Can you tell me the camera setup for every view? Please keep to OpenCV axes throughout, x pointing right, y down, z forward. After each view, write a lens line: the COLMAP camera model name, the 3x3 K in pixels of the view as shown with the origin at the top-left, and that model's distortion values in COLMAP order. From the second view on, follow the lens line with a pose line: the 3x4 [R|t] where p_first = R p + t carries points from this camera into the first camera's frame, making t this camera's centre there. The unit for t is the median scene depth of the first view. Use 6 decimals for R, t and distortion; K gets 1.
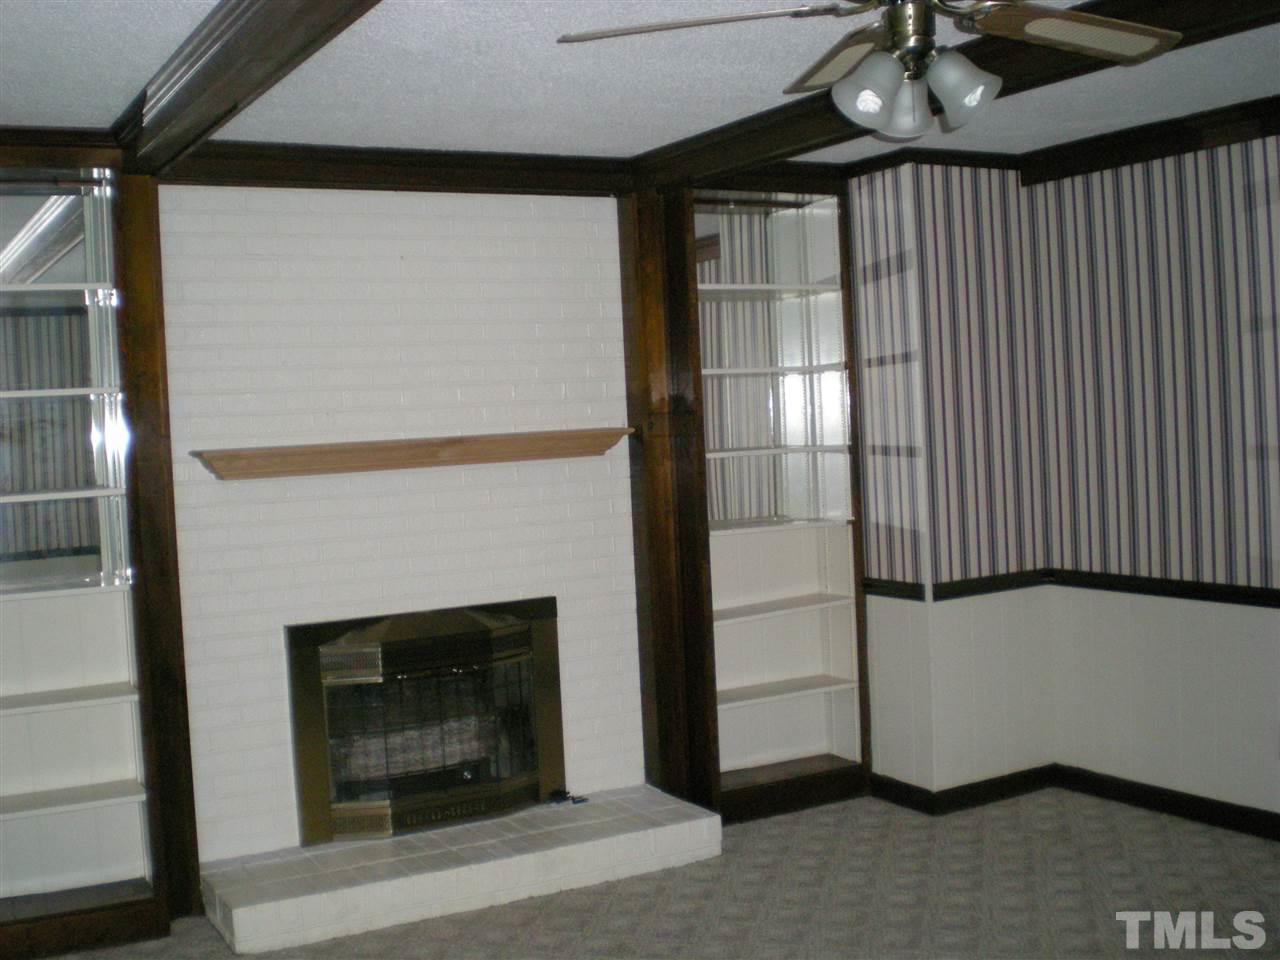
lens RADIAL K [[1473.0, 0, 637.8], [0, 1473.0, 446.9], [0, 0, 1]] dist [-0.008474, -0.008990]
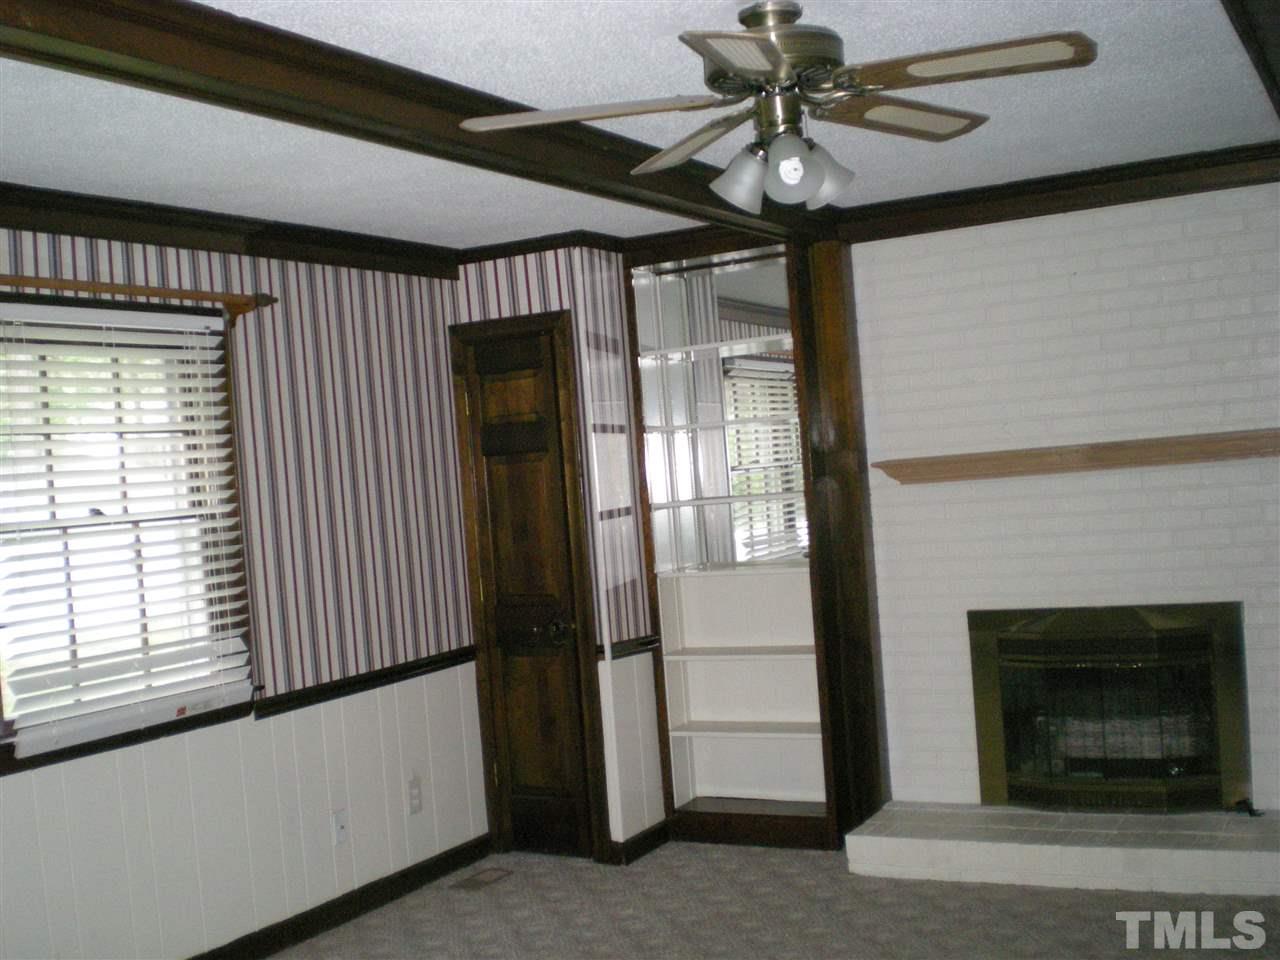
lens RADIAL K [[1482.0, 0, 640.0], [0, 1482.0, 480.0], [0, 0, 1]] dist [-0.074246, -0.026044]
pose [[0.551437, 0.005966, -0.834195, 0.590228], [0.044344, 0.998351, 0.036453, -0.034201], [0.833037, -0.057093, 0.550263, 0.167131]]
